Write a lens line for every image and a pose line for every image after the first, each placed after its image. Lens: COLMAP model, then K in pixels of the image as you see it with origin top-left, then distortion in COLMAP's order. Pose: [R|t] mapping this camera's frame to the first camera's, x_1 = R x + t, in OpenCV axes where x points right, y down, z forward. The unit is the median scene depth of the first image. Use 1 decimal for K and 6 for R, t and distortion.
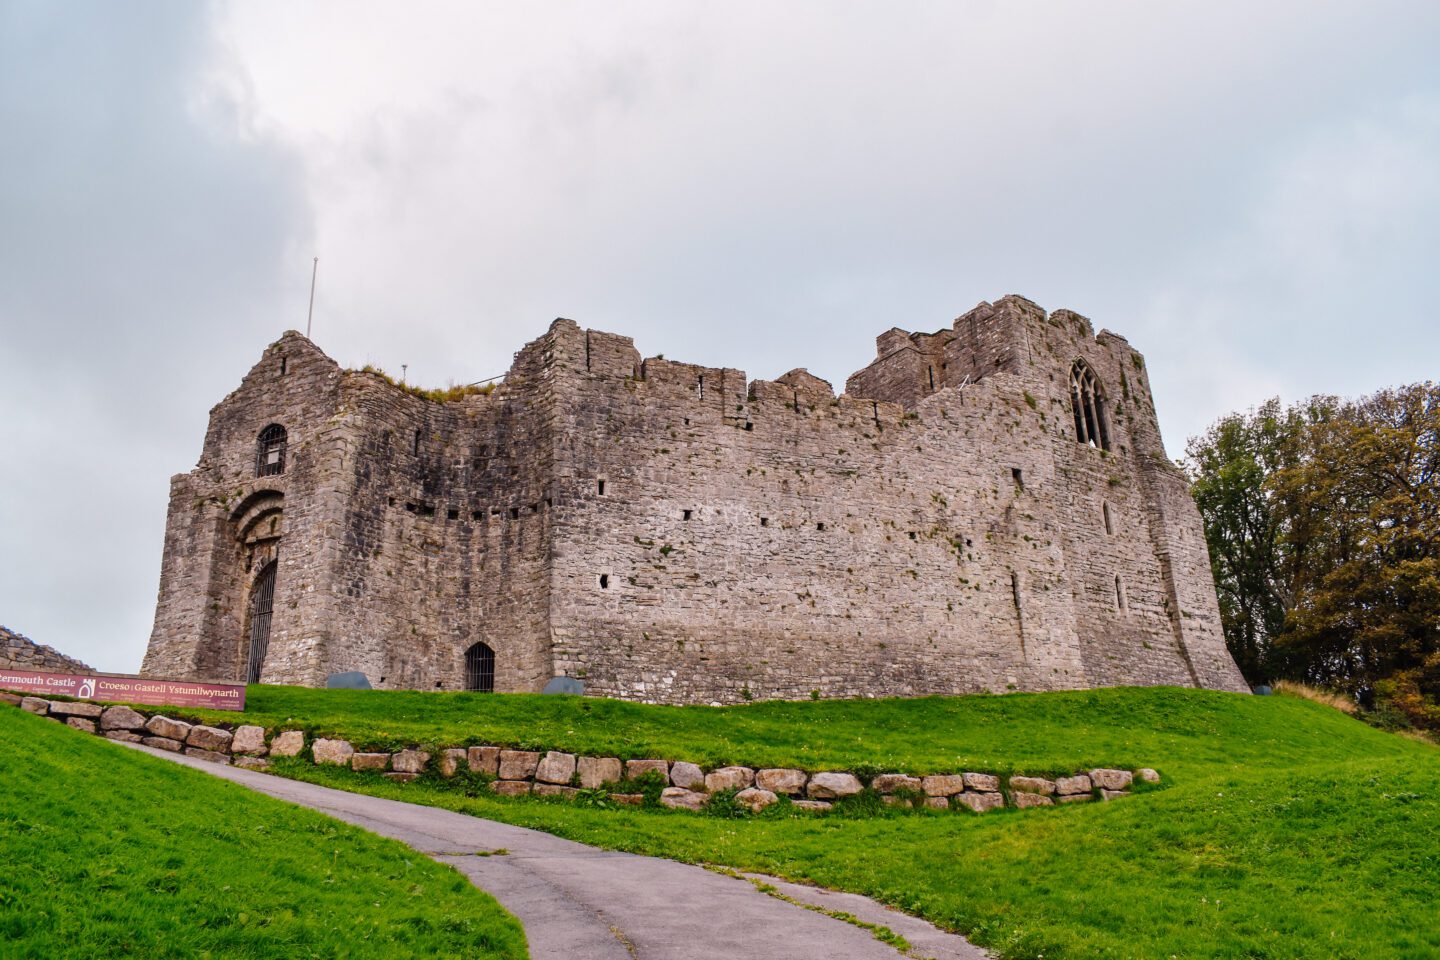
lens RADIAL K [[1156.8, 0, 720.0], [0, 1156.8, 480.0], [0, 0, 1]] dist [-0.083079, -0.004690]
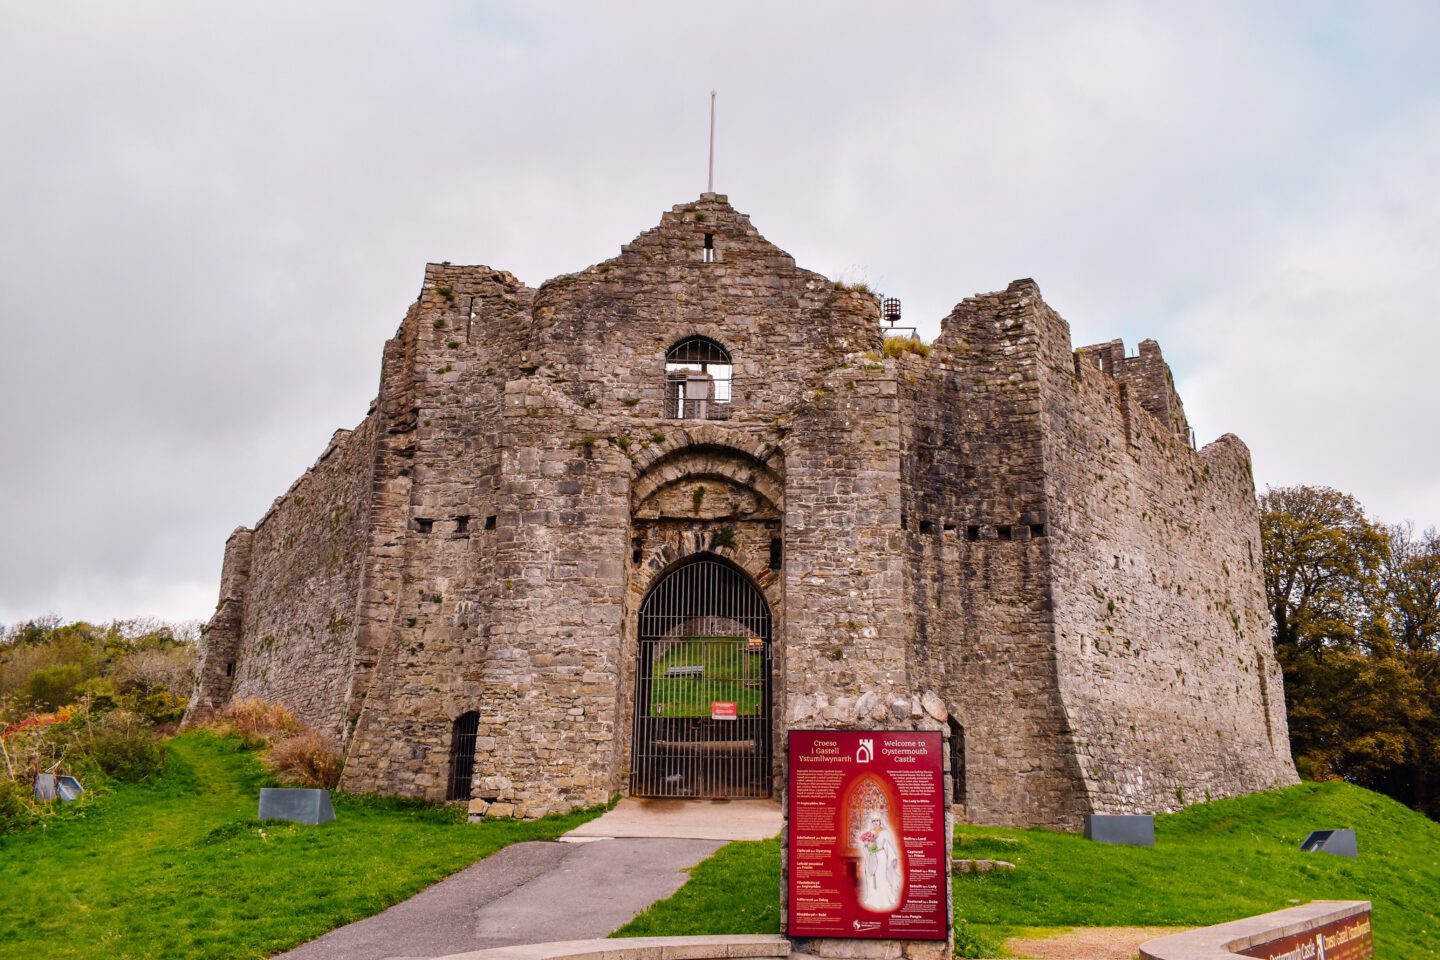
lens RADIAL K [[1113.6, 0, 720.0], [0, 1113.6, 480.0], [0, 0, 1]] dist [-0.075456, -0.001065]
pose [[0.902578, 0.173196, 0.394152, -0.608382], [-0.191839, 0.981393, 0.008057, 0.021562], [-0.385423, -0.082885, 0.919010, 0.428276]]
